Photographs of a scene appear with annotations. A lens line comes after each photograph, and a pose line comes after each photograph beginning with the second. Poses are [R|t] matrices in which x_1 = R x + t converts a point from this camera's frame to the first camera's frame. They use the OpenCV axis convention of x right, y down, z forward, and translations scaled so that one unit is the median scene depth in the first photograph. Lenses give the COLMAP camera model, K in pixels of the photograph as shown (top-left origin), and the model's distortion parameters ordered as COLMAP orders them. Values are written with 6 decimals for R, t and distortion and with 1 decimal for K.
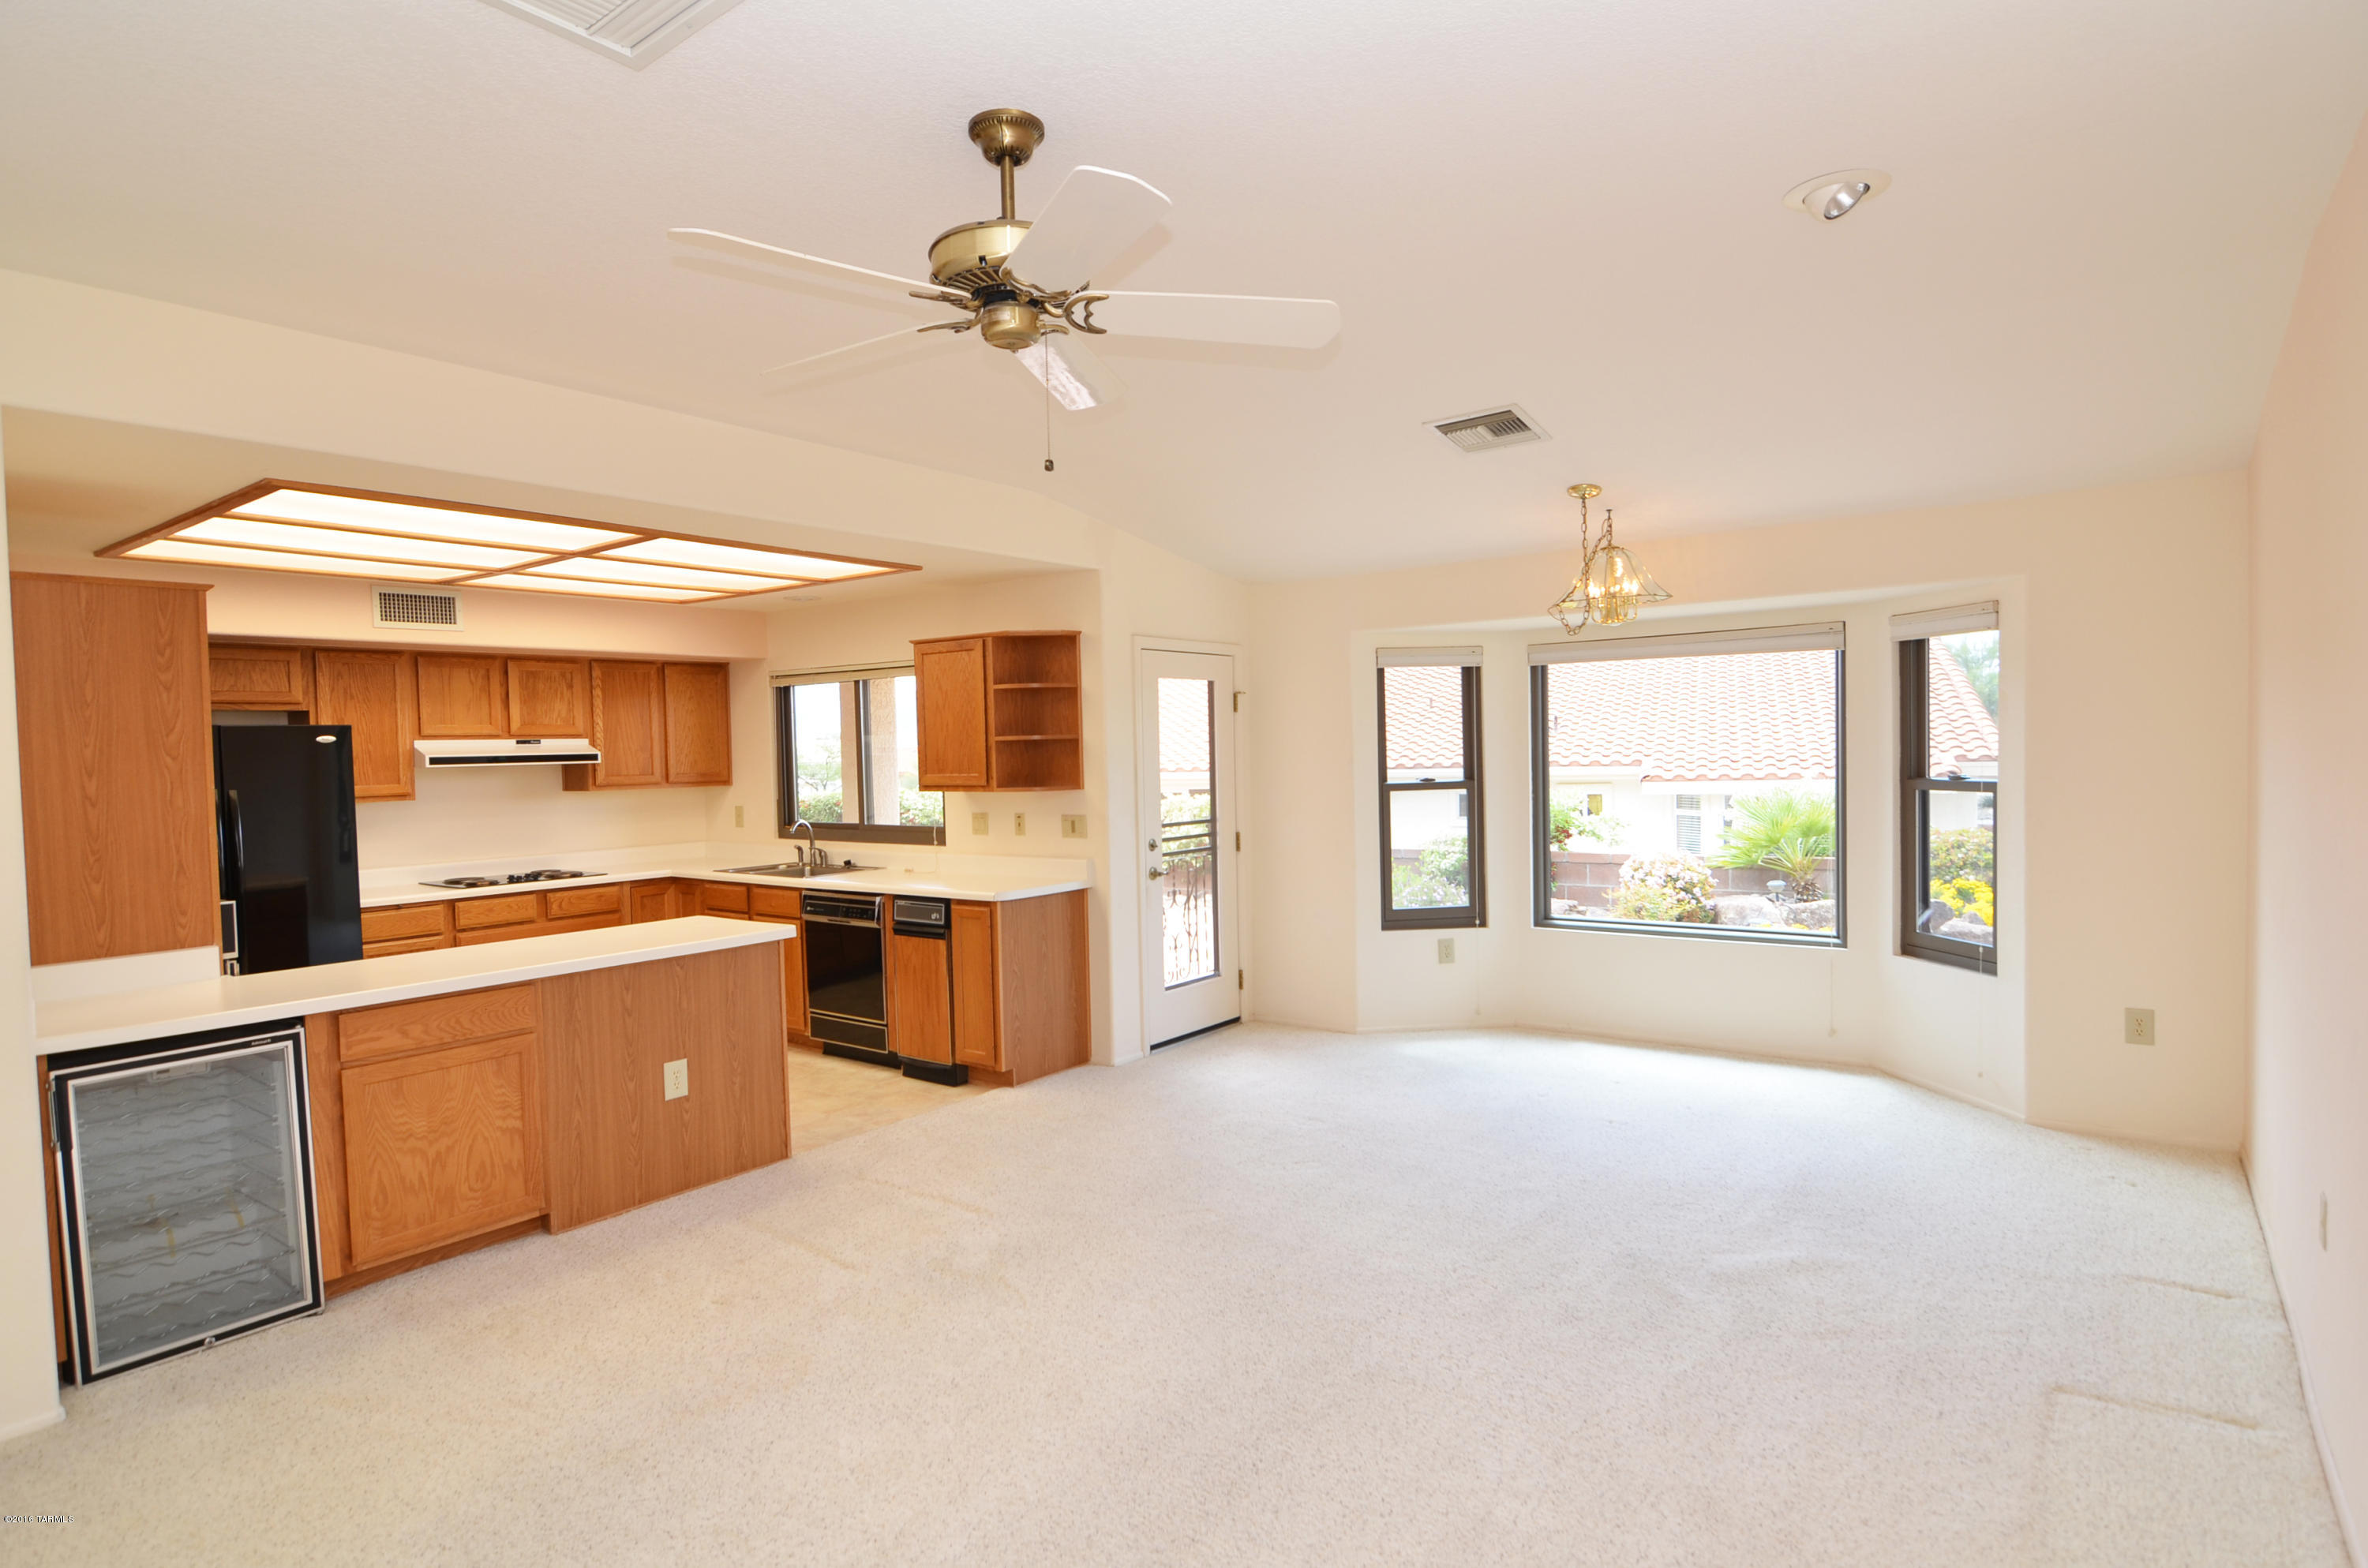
lens RADIAL K [[1245.7, 0, 1177.9], [0, 1245.7, 796.5], [0, 0, 1]] dist [-0.000096, -0.015504]
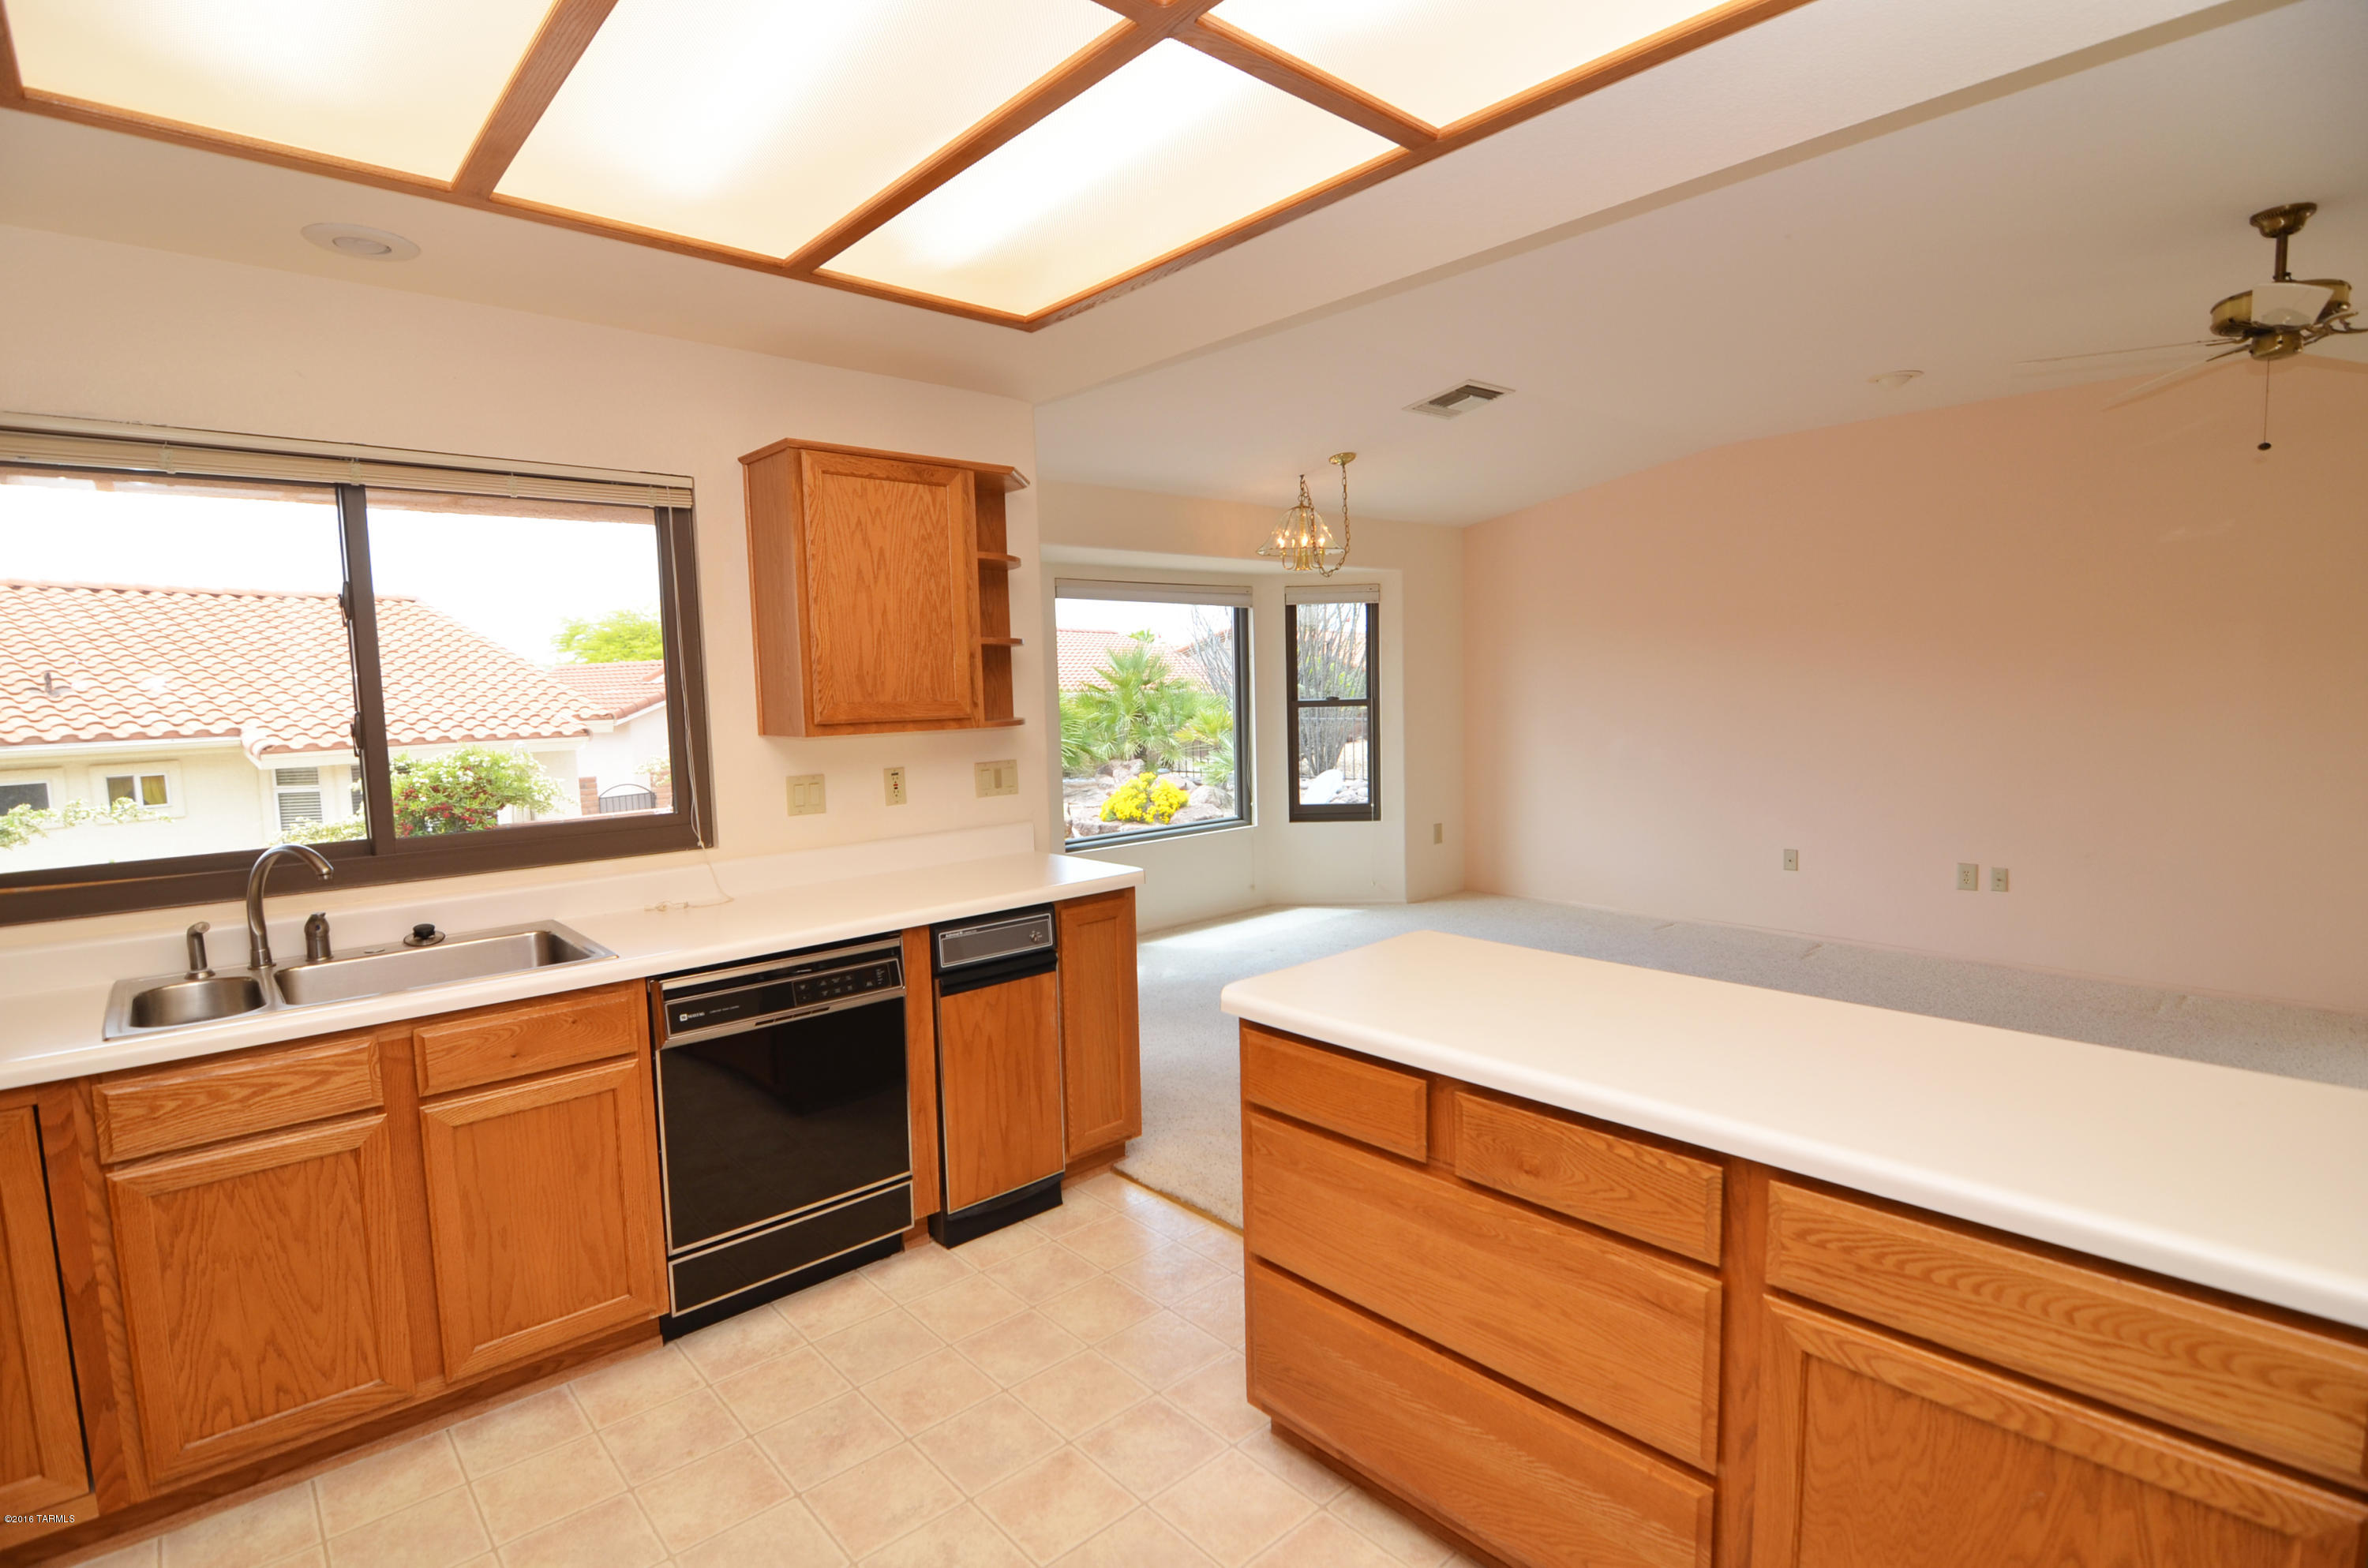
lens RADIAL K [[1130.0, 0, 1178.2], [0, 1130.0, 791.3], [0, 0, 1]] dist [-0.002238, -0.013294]
pose [[0.195178, -0.077468, 0.977703, -0.664054], [0.059246, 0.995986, 0.067090, -0.003900], [-0.978977, 0.044830, 0.198985, 0.783240]]
